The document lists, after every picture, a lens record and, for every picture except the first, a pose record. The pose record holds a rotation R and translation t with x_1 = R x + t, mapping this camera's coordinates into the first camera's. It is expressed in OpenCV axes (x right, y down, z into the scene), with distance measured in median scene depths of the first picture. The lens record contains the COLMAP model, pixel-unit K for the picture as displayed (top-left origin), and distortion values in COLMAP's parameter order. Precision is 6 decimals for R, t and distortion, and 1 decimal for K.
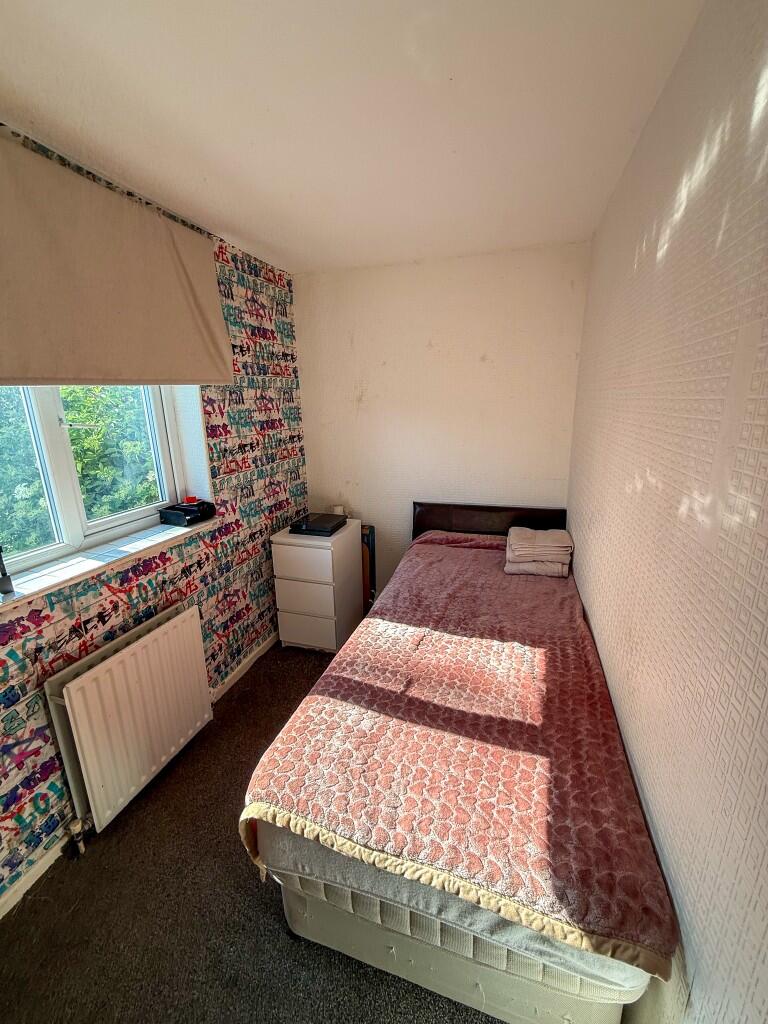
lens RADIAL K [[406.9, 0, 382.8], [0, 406.9, 512.9], [0, 0, 1]] dist [-0.000263, -0.000044]
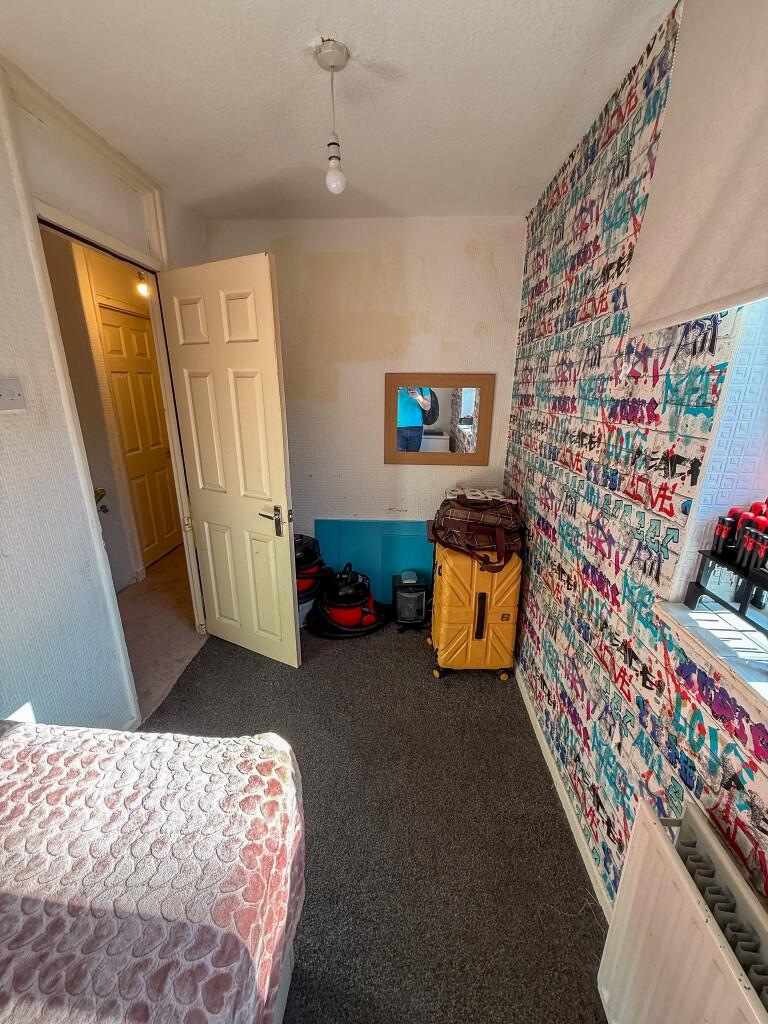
lens RADIAL K [[406.9, 0, 382.8], [0, 406.9, 512.9], [0, 0, 1]] dist [-0.000263, -0.000044]
pose [[-0.970801, 0.086233, -0.223853, 0.041655], [-0.047055, 0.846574, 0.530187, -0.339271], [0.235228, 0.525239, -0.817797, 1.363204]]
